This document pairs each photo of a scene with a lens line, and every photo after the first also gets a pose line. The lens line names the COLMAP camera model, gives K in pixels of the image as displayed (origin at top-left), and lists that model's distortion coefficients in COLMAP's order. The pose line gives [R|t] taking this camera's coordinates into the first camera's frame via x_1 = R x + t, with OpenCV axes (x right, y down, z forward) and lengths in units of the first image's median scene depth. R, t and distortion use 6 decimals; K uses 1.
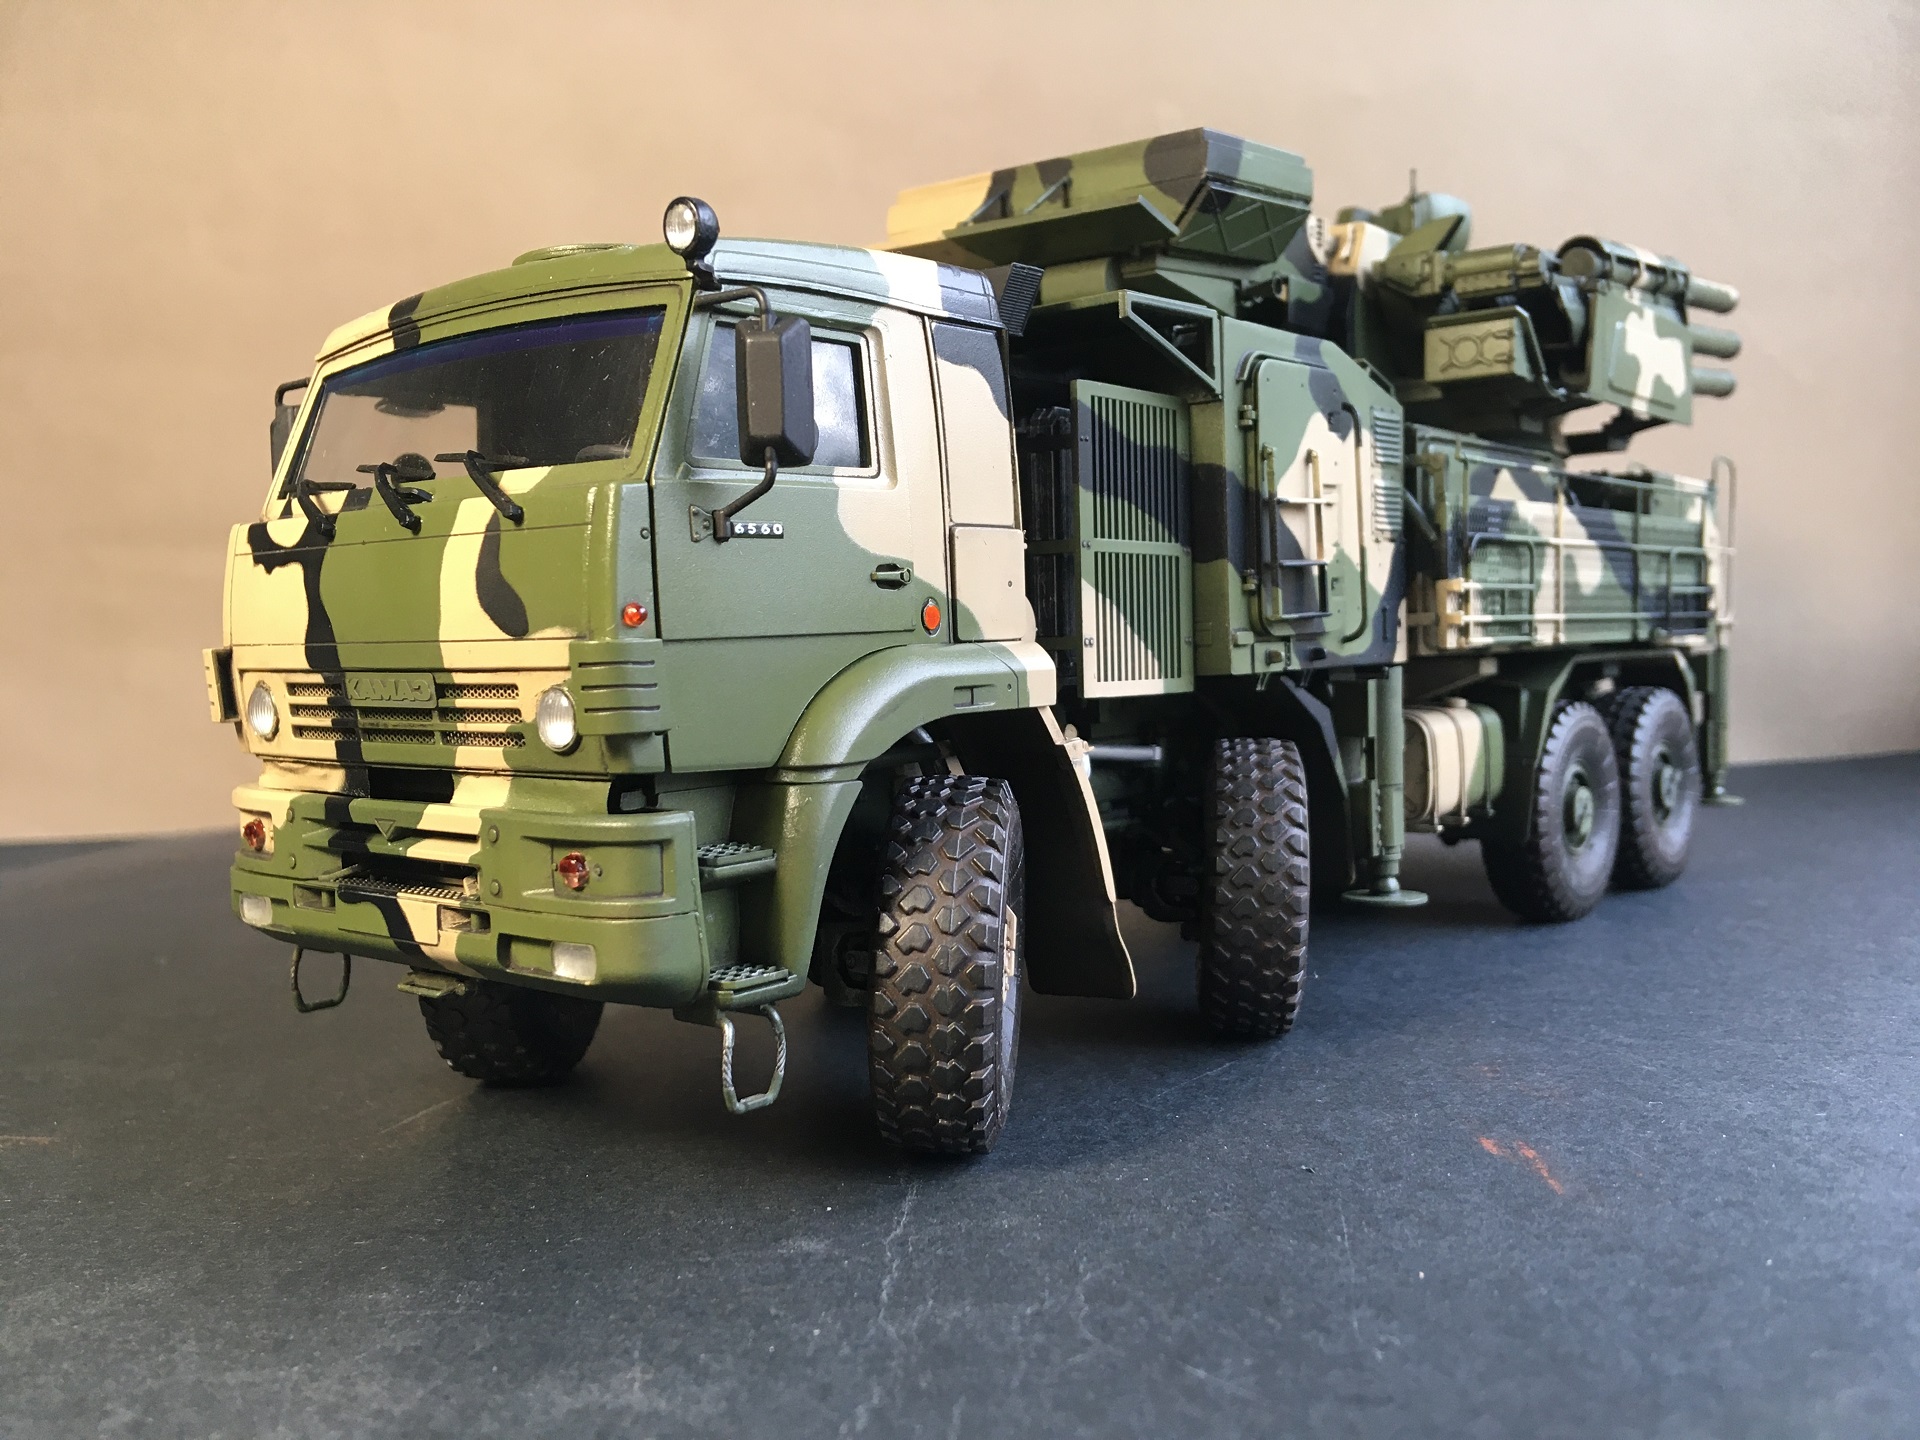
lens RADIAL K [[1664.5, 0, 965.0], [0, 1664.5, 707.3], [0, 0, 1]] dist [0.129431, -0.264983]
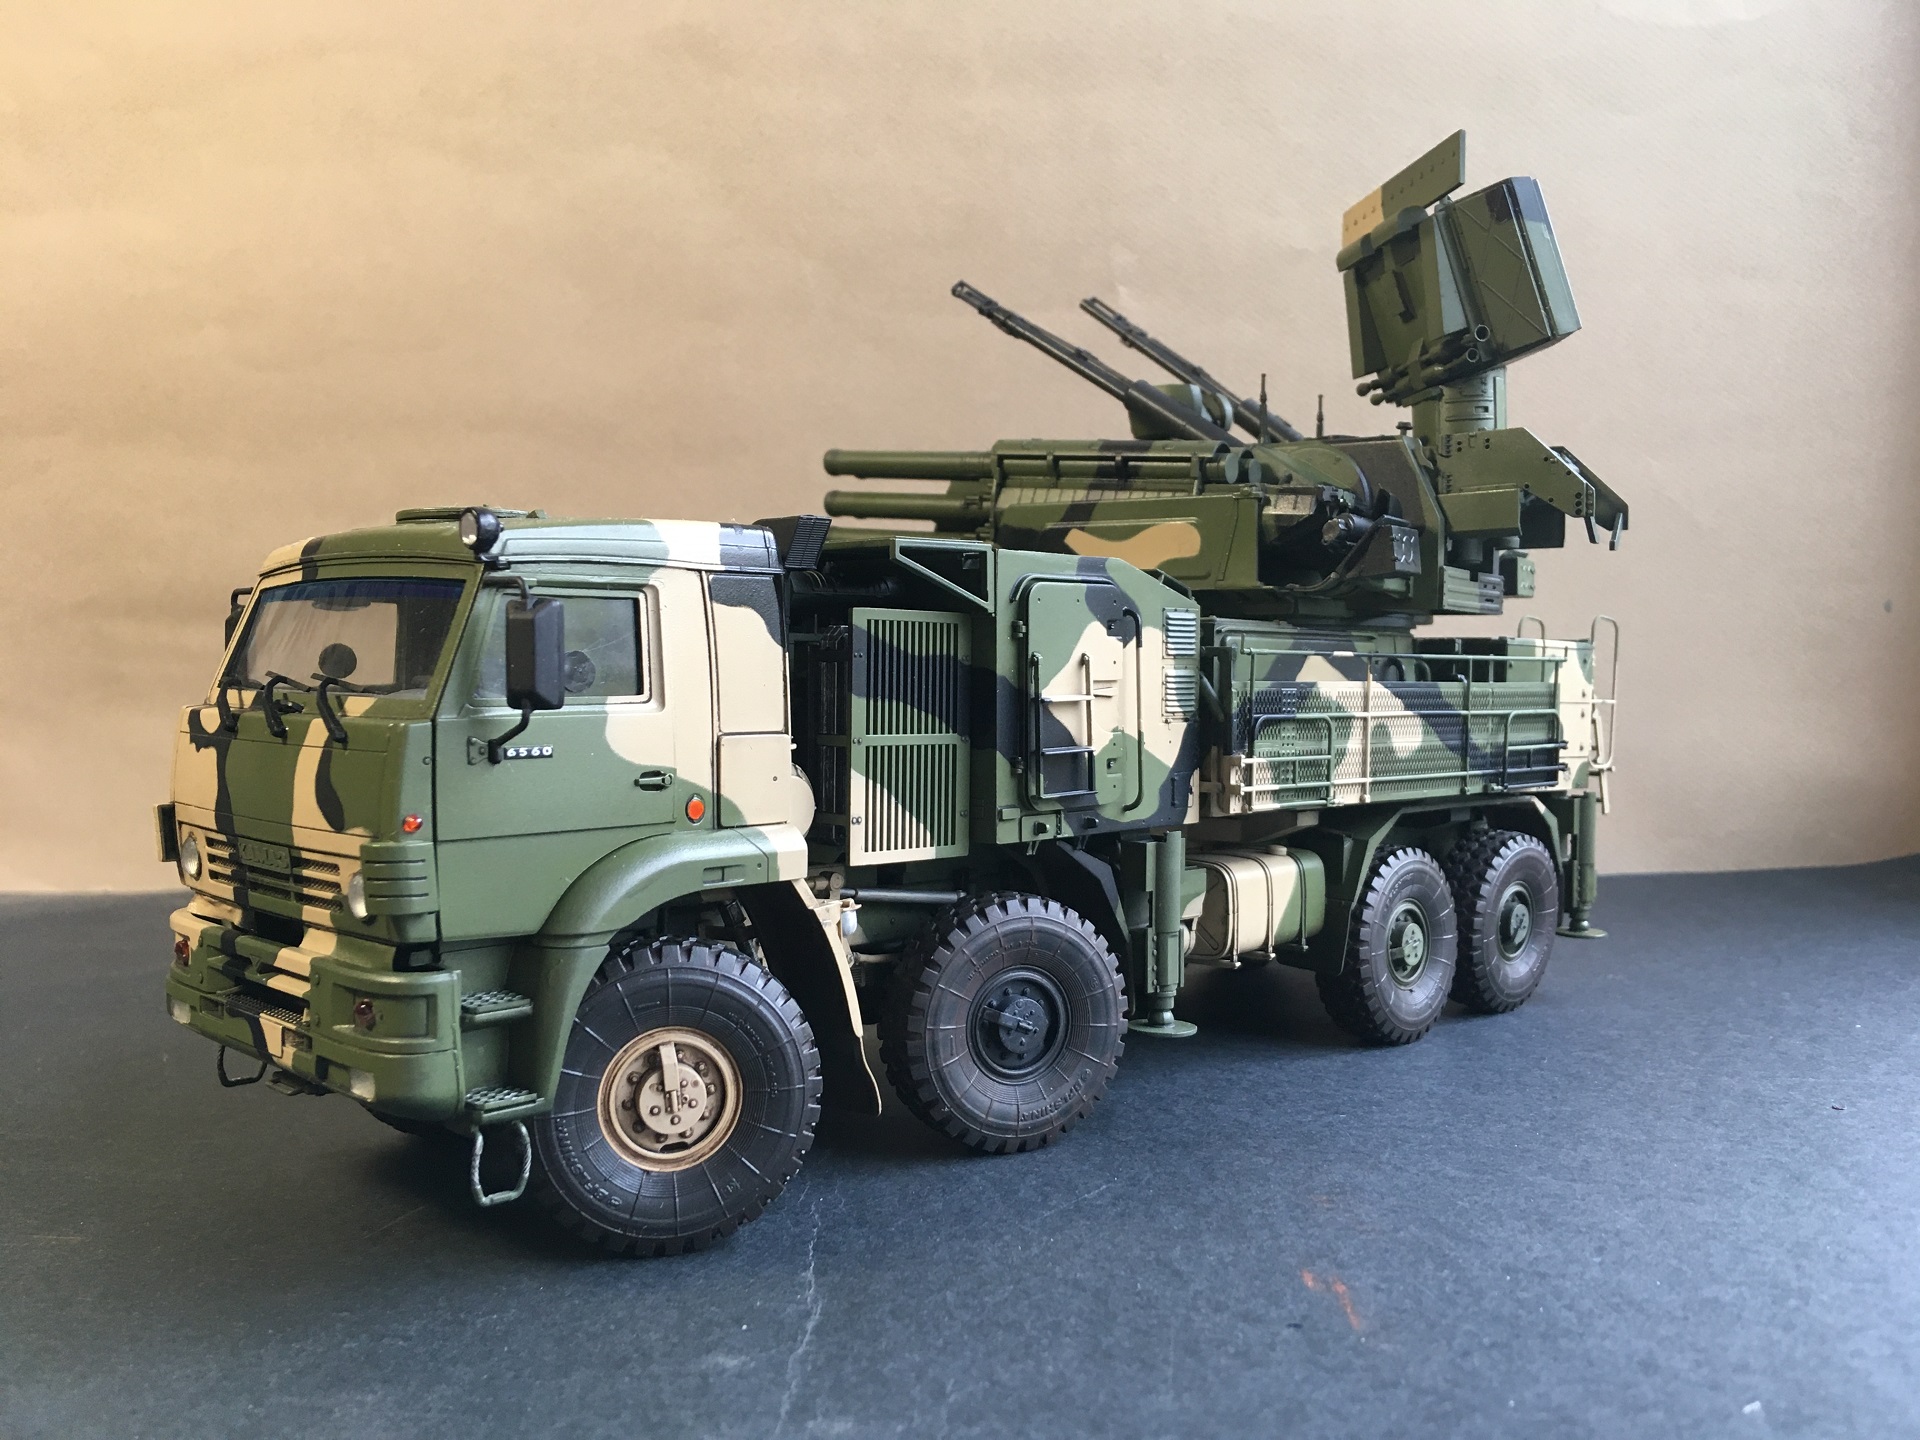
lens RADIAL K [[1637.2, 0, 960.4], [0, 1637.2, 711.2], [0, 0, 1]] dist [0.100124, -0.134554]
pose [[0.995797, 0.039074, -0.082833, 0.223845], [-0.040594, 0.999035, -0.016746, -0.092790], [0.082099, 0.020038, 0.996423, -0.176679]]
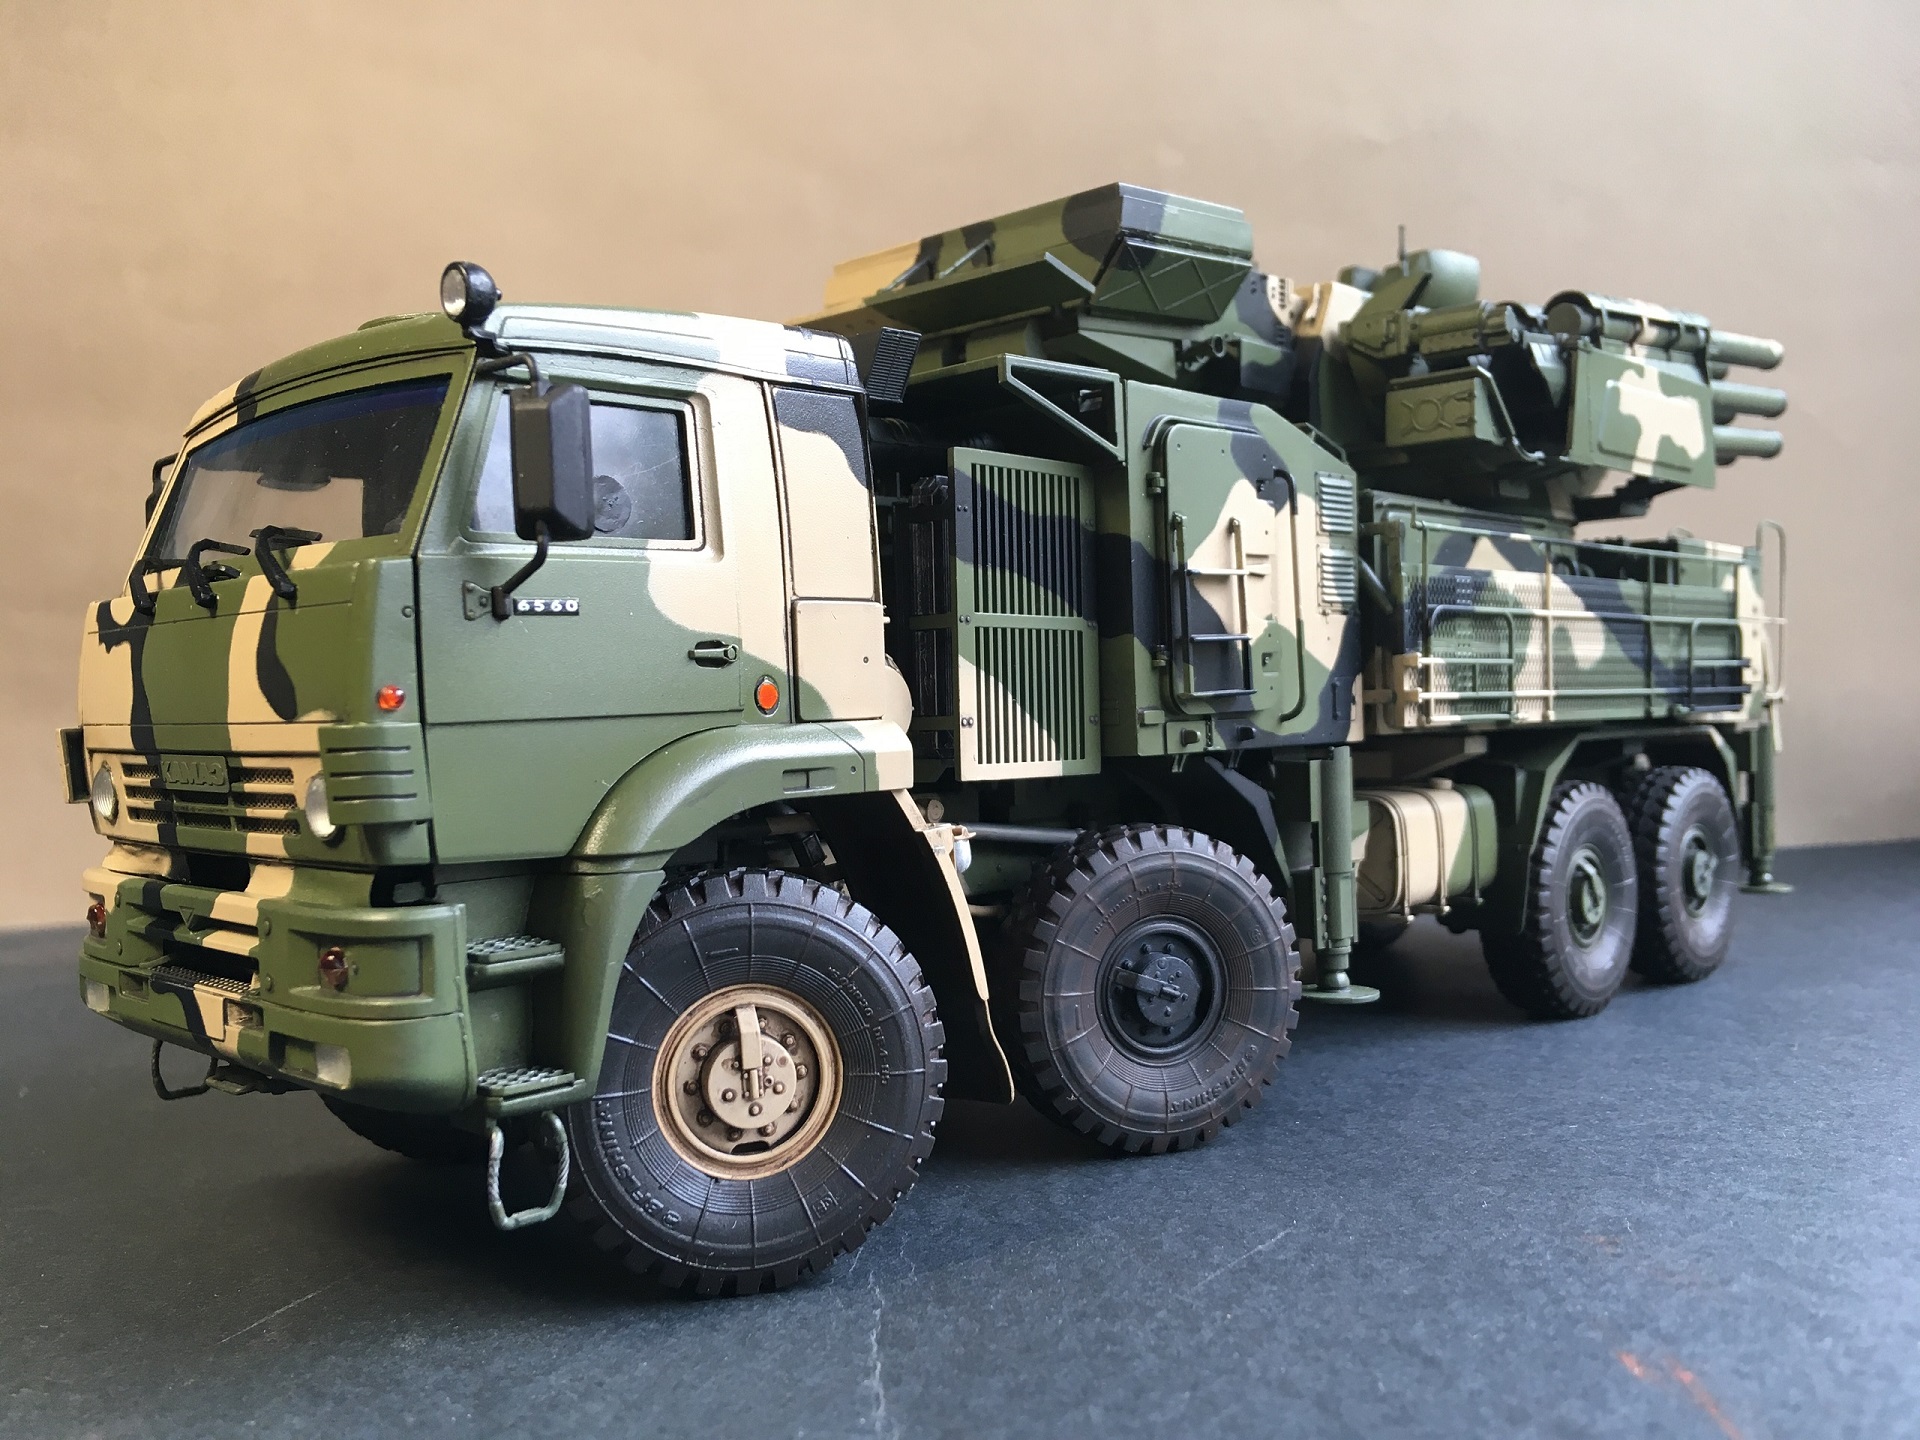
lens RADIAL K [[1662.3, 0, 960.0], [0, 1662.3, 720.0], [0, 0, 1]] dist [0.100590, -0.123586]
pose [[0.996768, 0.001753, -0.080315, 0.132570], [-0.004439, 0.999436, -0.033288, -0.007923], [0.080212, 0.033537, 0.996214, 0.053087]]
